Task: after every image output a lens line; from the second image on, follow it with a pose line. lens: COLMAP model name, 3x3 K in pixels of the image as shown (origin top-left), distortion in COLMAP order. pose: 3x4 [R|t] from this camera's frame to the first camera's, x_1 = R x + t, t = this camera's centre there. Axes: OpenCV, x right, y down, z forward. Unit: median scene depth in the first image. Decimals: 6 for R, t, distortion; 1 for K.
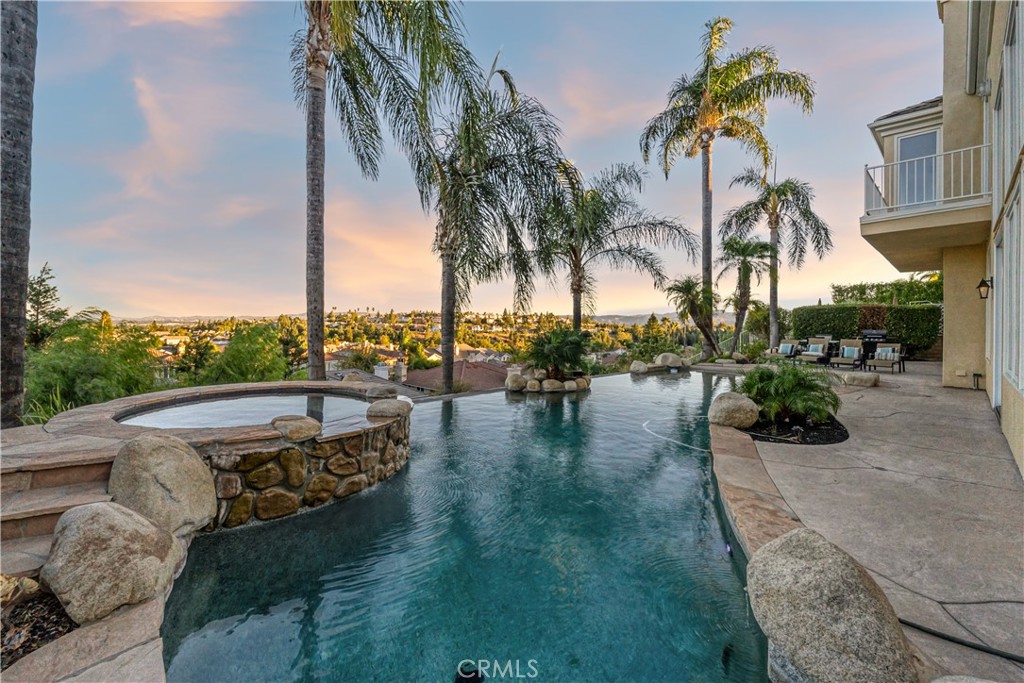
lens RADIAL K [[434.3, 0, 512.0], [0, 434.3, 320.9], [0, 0, 1]] dist [-0.001610, -0.001003]
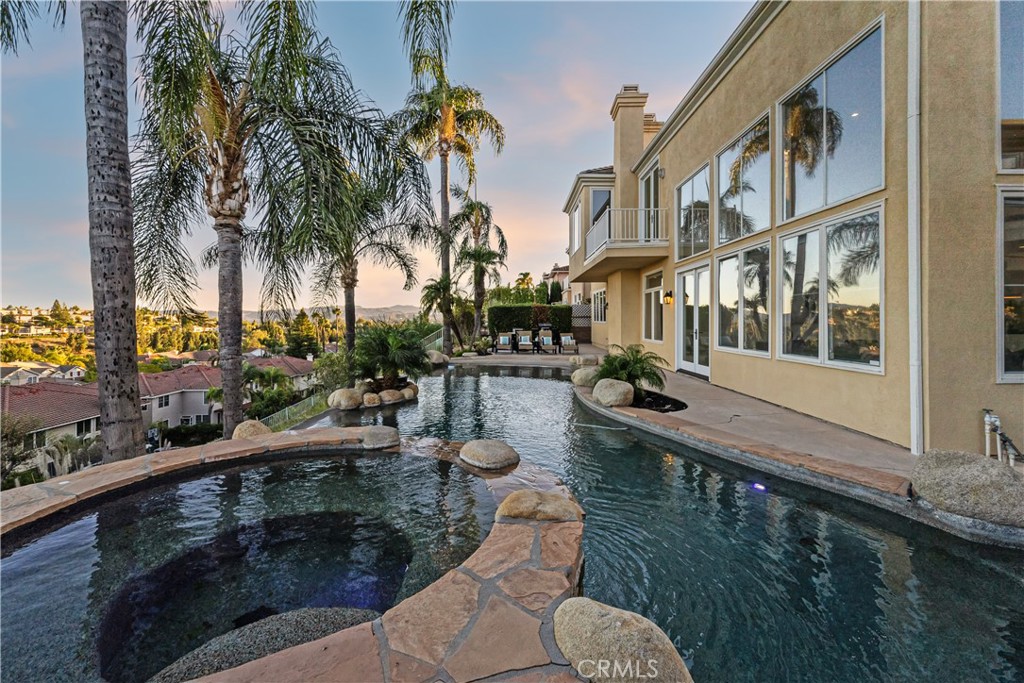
lens RADIAL K [[434.3, 0, 523.5], [0, 434.3, 317.8], [0, 0, 1]] dist [-0.001610, -0.001003]
pose [[0.682730, -0.008414, 0.730622, -0.206125], [0.006357, 0.999964, 0.005575, -0.006159], [-0.730643, 0.000838, 0.682759, 0.129115]]
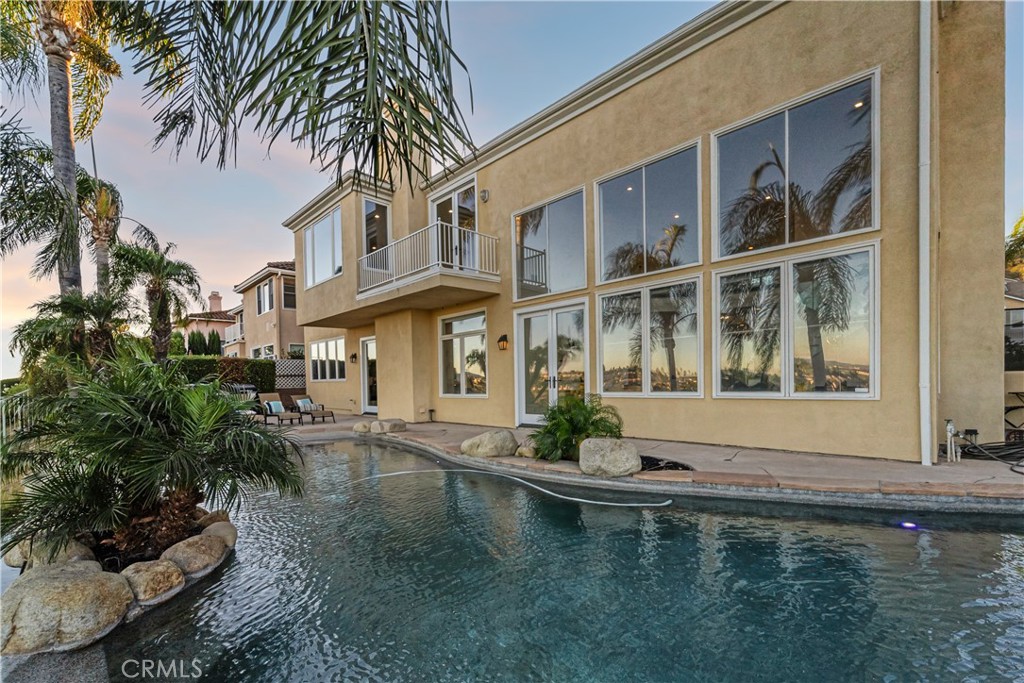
lens RADIAL K [[434.3, 0, 523.6], [0, 434.3, 388.7], [0, 0, 1]] dist [-0.001610, -0.001003]
pose [[-0.040491, -0.030310, 0.998720, -0.133390], [0.019787, 0.999319, 0.031130, 0.013348], [-0.998984, 0.021022, -0.039864, 0.449018]]
